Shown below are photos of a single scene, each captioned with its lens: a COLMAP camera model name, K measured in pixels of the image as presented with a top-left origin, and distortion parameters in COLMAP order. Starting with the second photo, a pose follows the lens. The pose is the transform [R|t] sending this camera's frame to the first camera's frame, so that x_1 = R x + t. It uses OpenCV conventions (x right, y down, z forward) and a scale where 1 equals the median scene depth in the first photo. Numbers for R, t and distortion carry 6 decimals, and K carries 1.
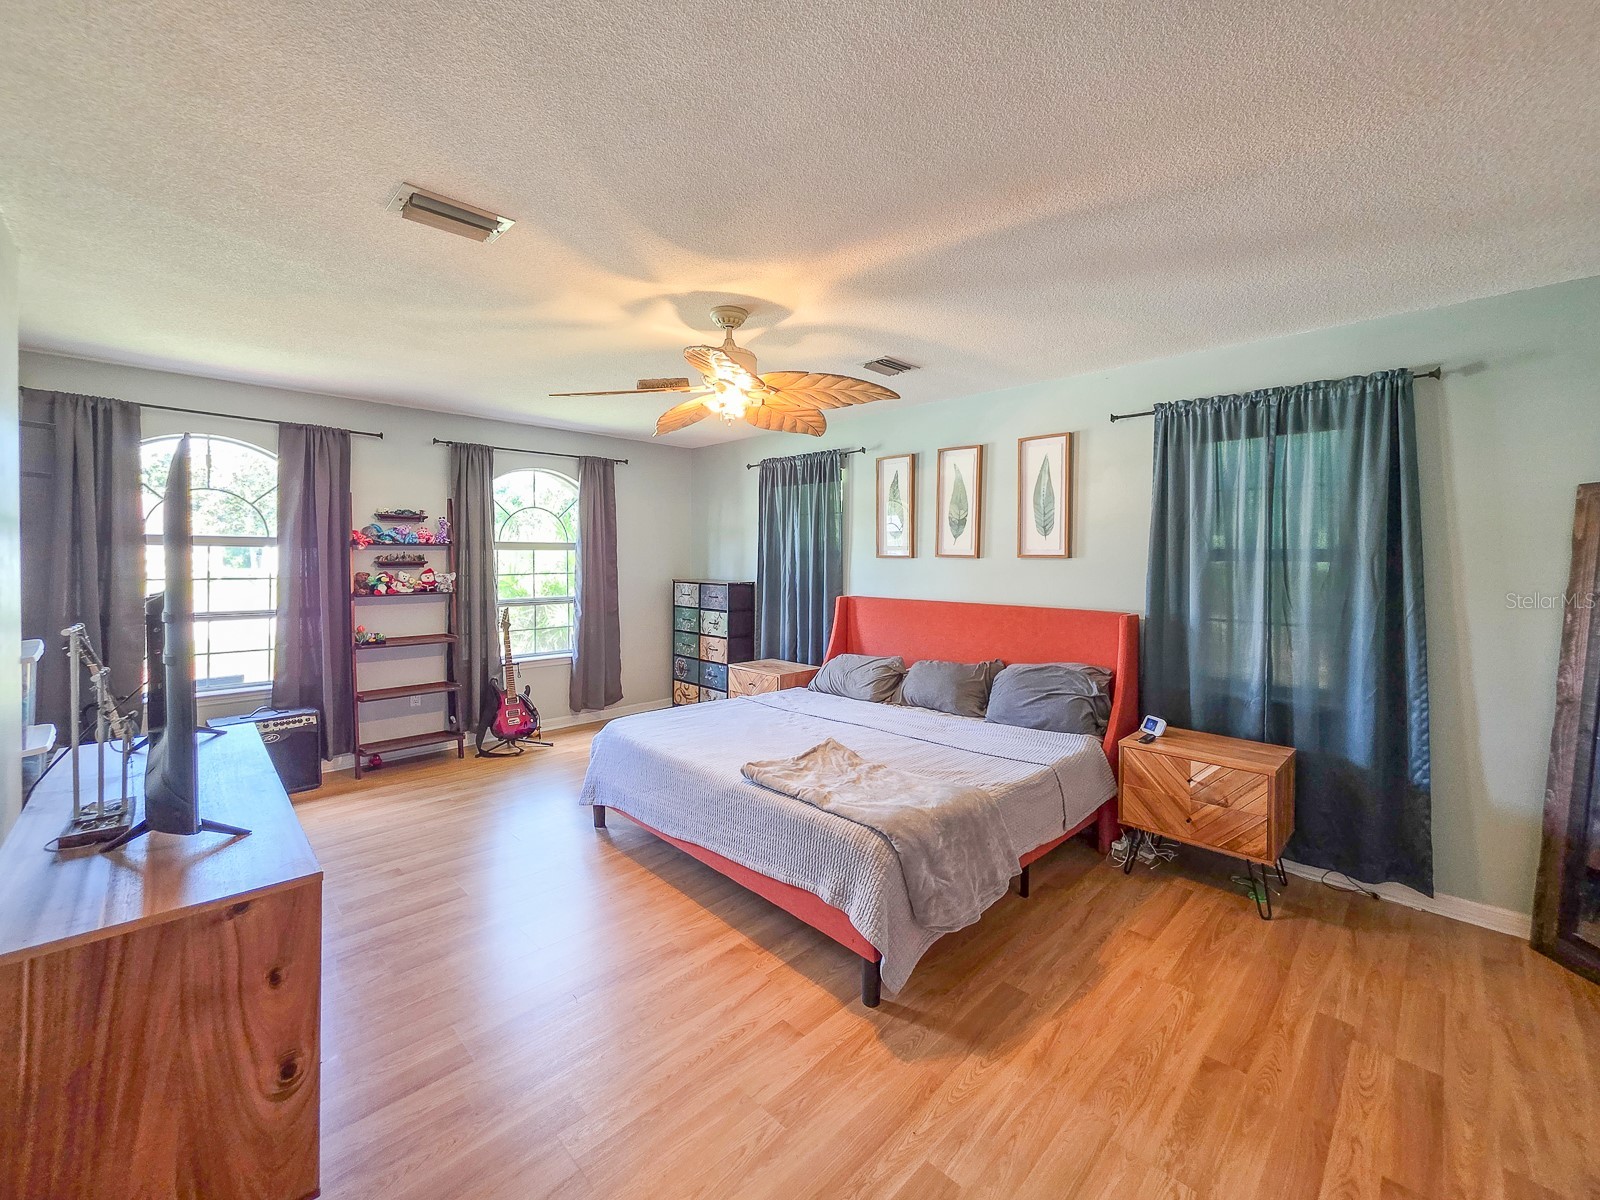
lens RADIAL K [[650.0, 0, 777.9], [0, 650.0, 567.3], [0, 0, 1]] dist [-0.000591, -0.000066]
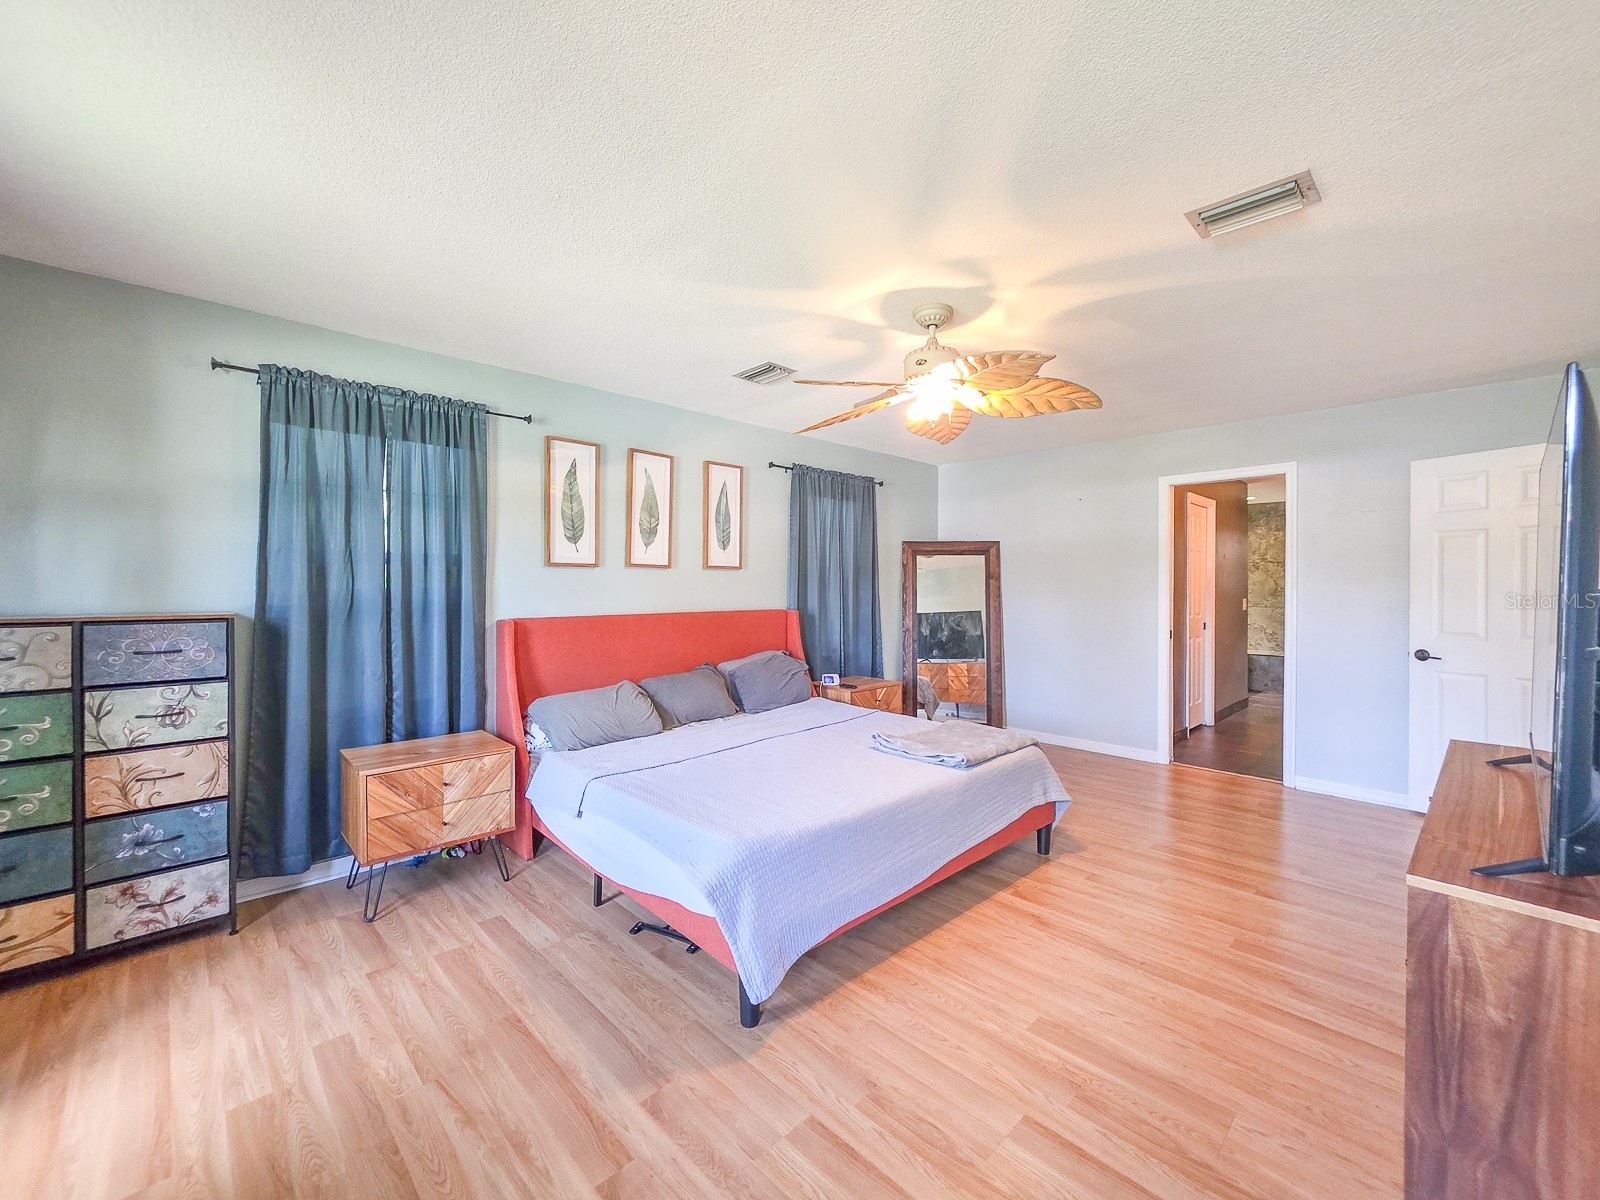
lens RADIAL K [[654.7, 0, 800.0], [0, 654.7, 600.0], [0, 0, 1]] dist [0.000511, -0.000059]
pose [[-0.001880, -0.033761, 0.999428, -0.759214], [0.011202, 0.999367, 0.033780, 0.003382], [-0.999935, 0.011259, -0.001500, 0.856717]]
